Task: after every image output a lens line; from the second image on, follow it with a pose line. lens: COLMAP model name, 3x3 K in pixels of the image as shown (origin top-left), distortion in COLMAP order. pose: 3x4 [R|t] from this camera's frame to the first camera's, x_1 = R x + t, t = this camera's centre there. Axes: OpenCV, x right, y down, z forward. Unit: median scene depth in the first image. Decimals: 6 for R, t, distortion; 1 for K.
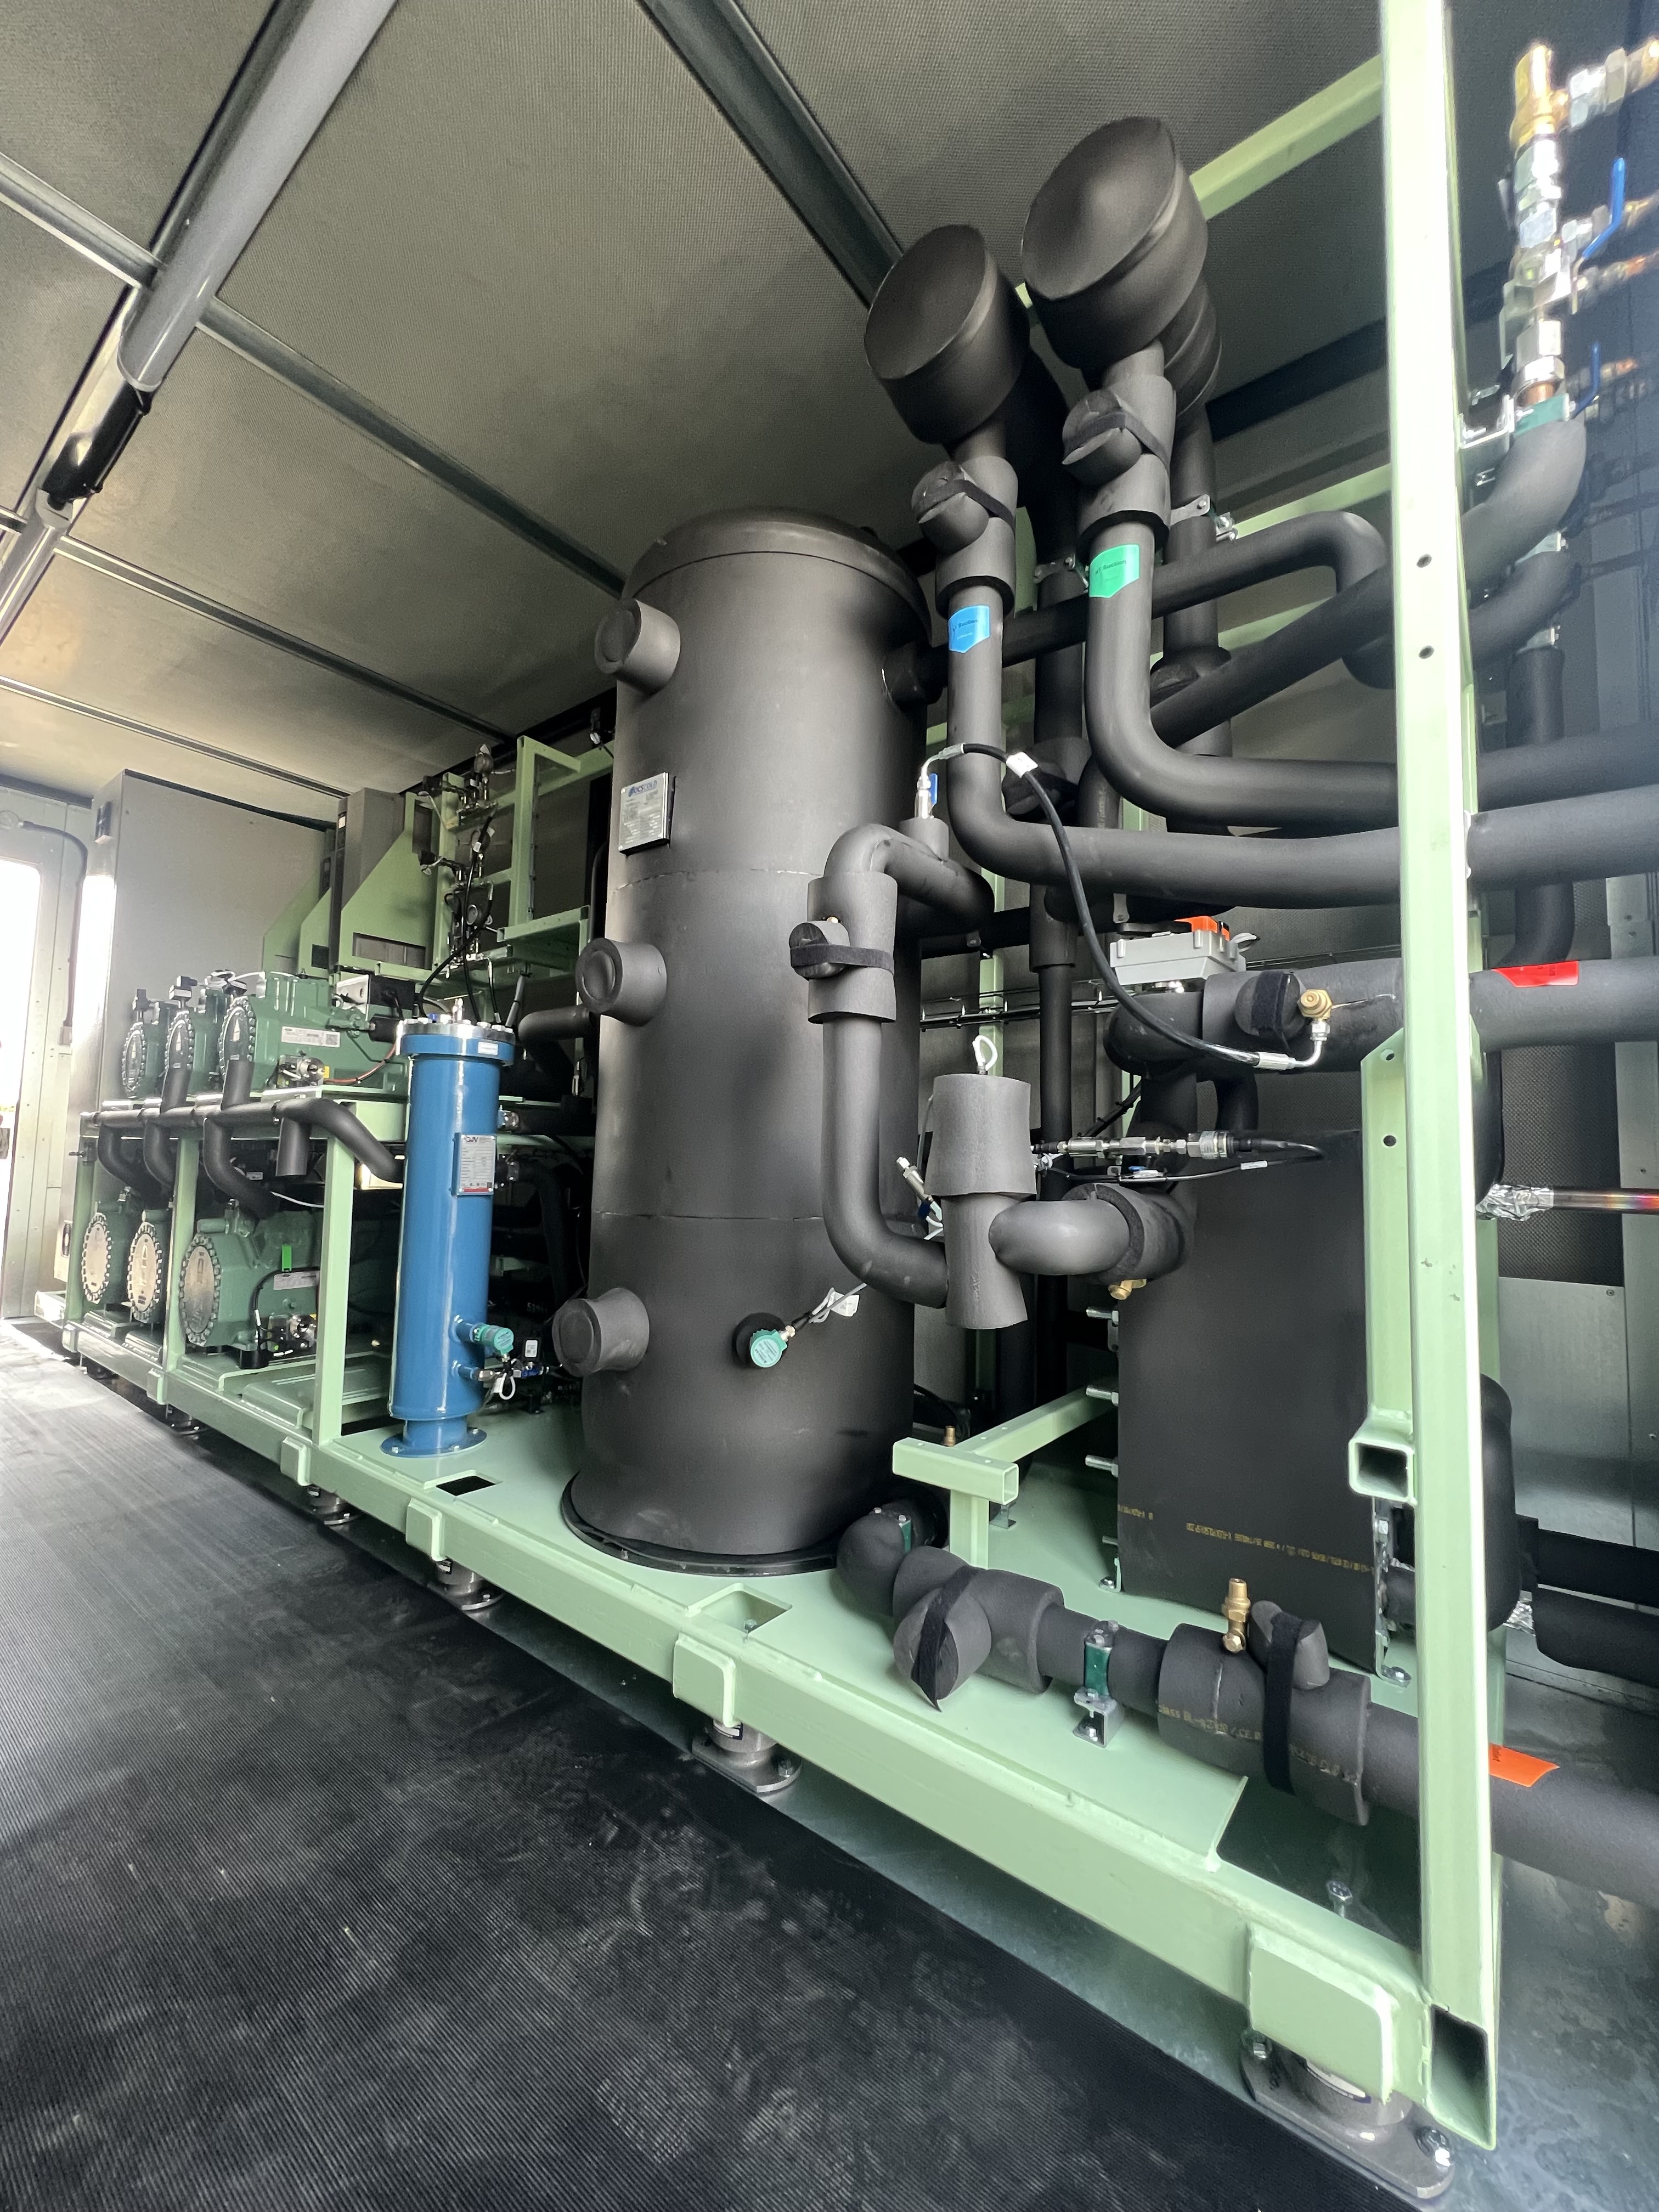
lens RADIAL K [[882.6, 0, 829.5], [0, 882.6, 1106.0], [0, 0, 1]] dist [-0.001378, -0.000317]
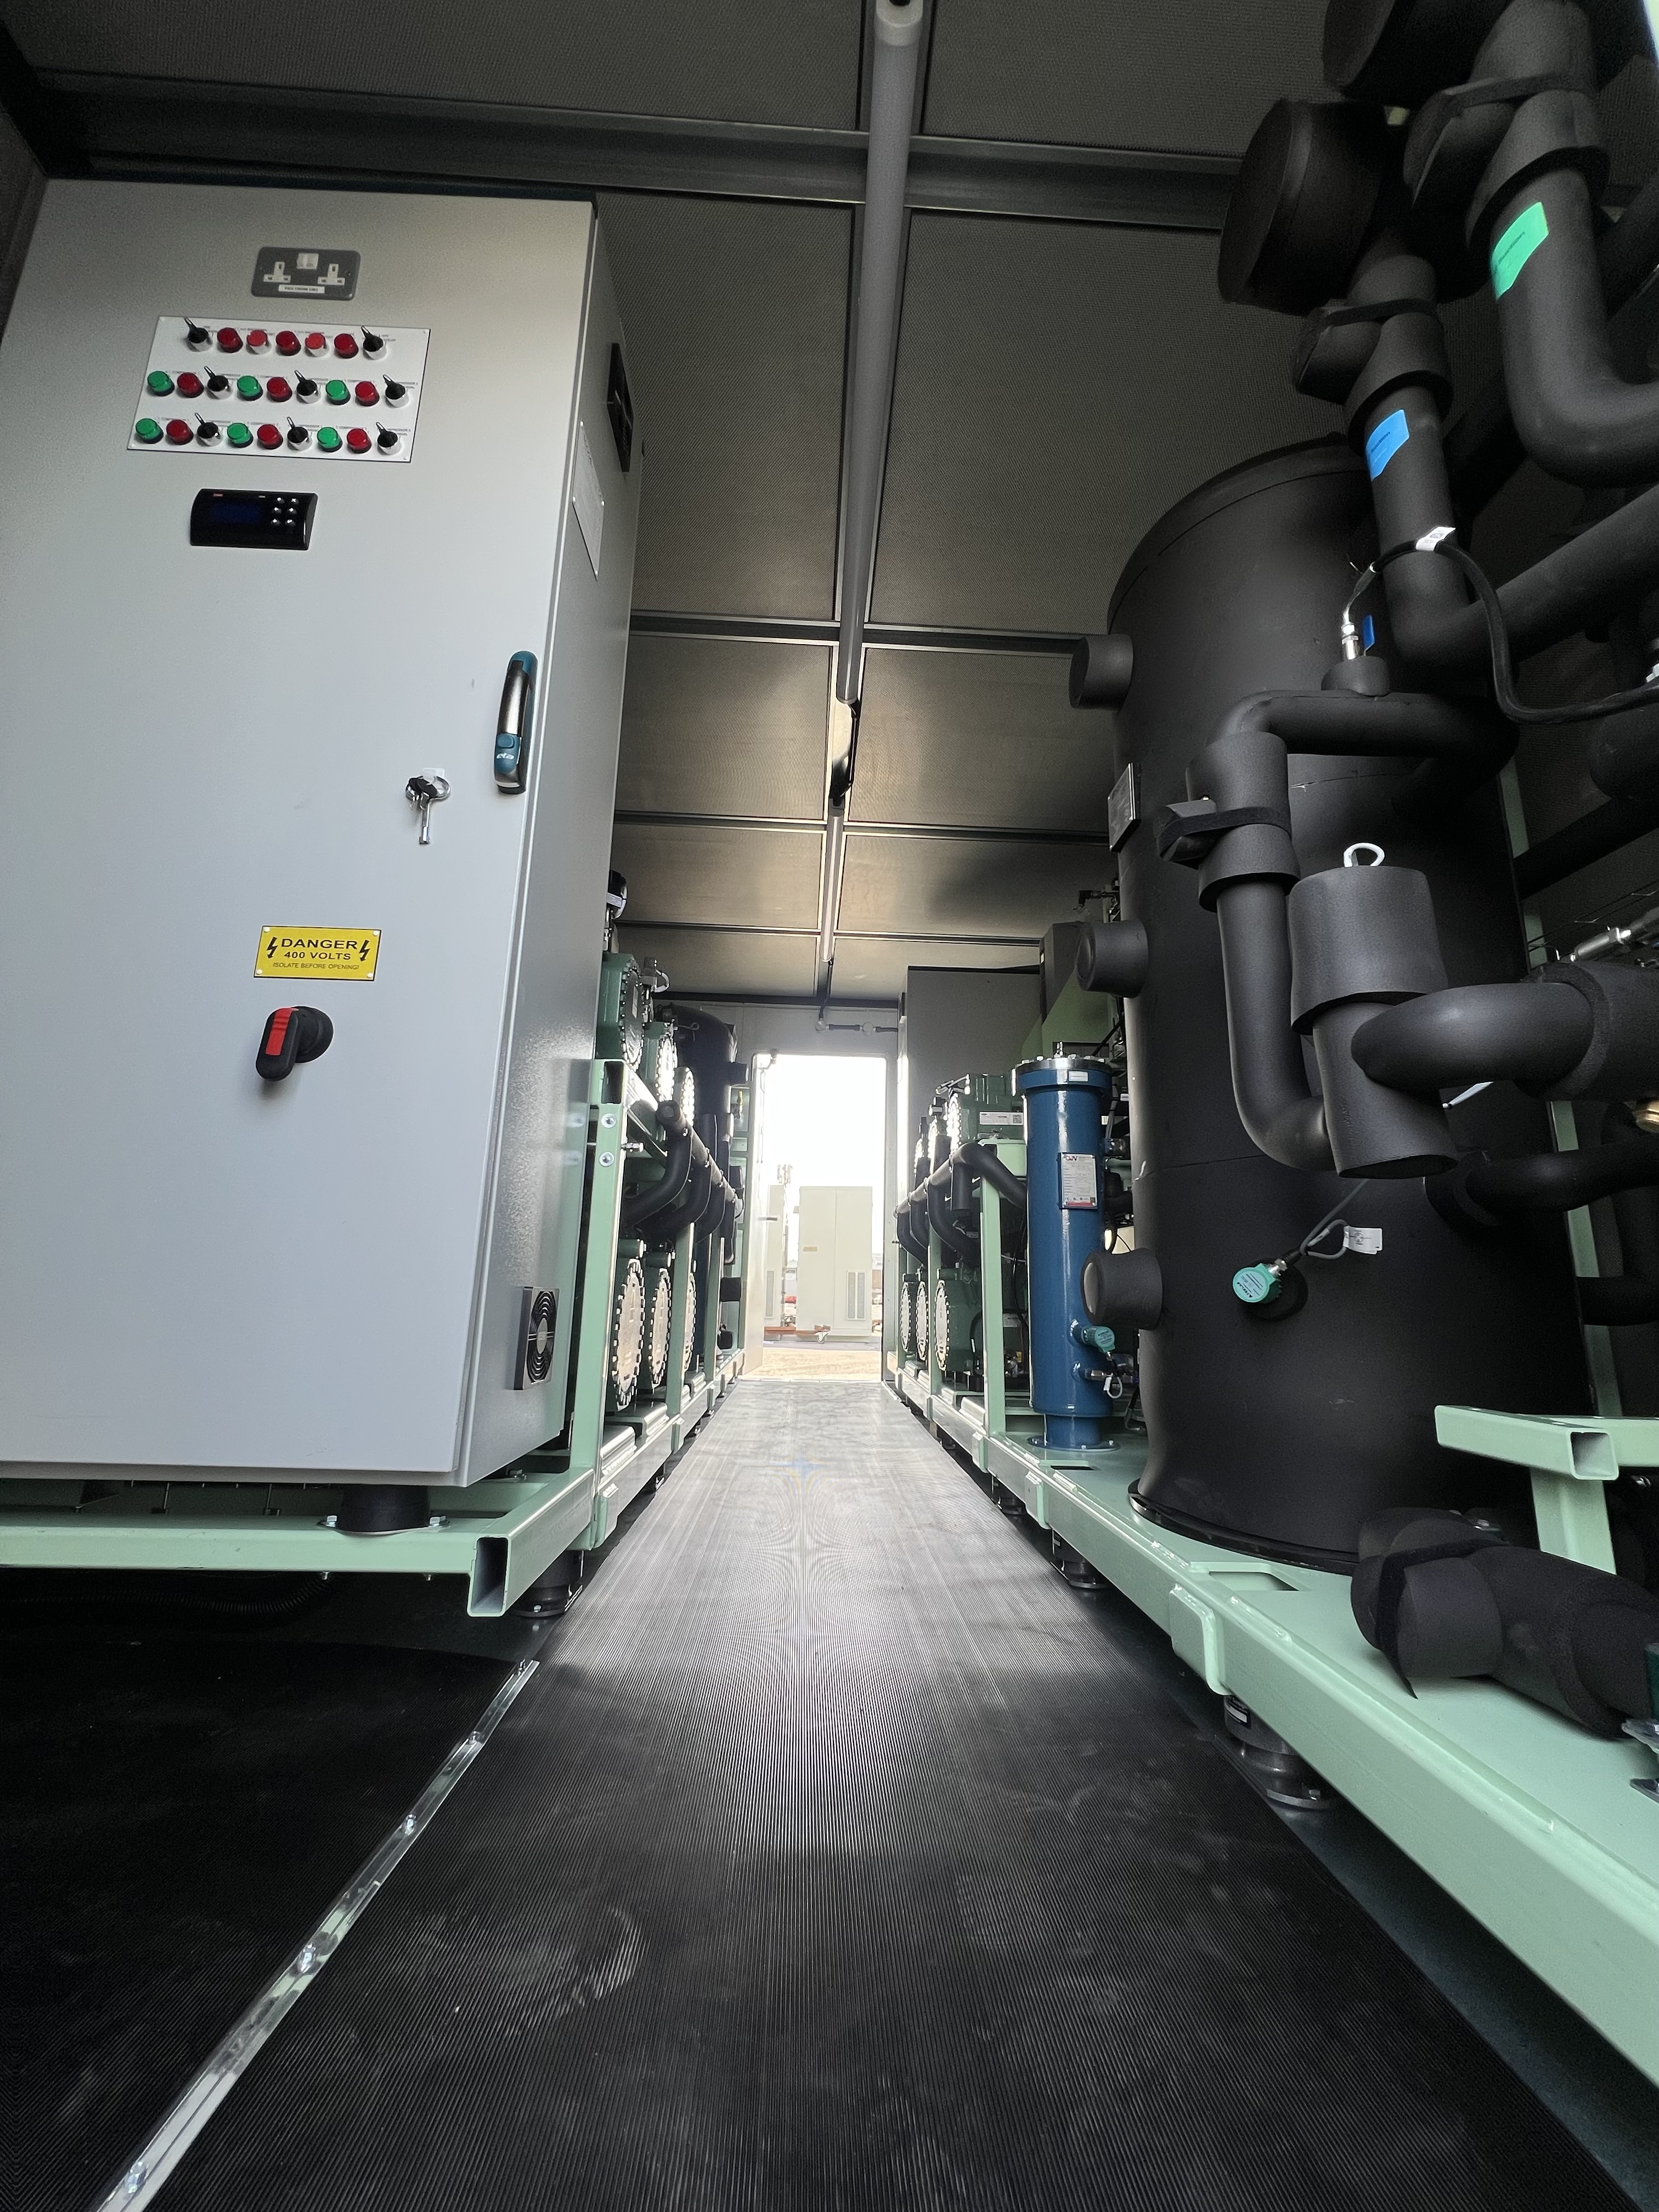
lens RADIAL K [[882.6, 0, 829.5], [0, 882.6, 1106.0], [0, 0, 1]] dist [-0.001378, -0.000317]
pose [[0.637349, -0.172069, -0.751118, 0.357238], [0.042146, 0.981075, -0.188987, 0.248164], [0.769422, 0.088794, 0.632539, 0.082110]]
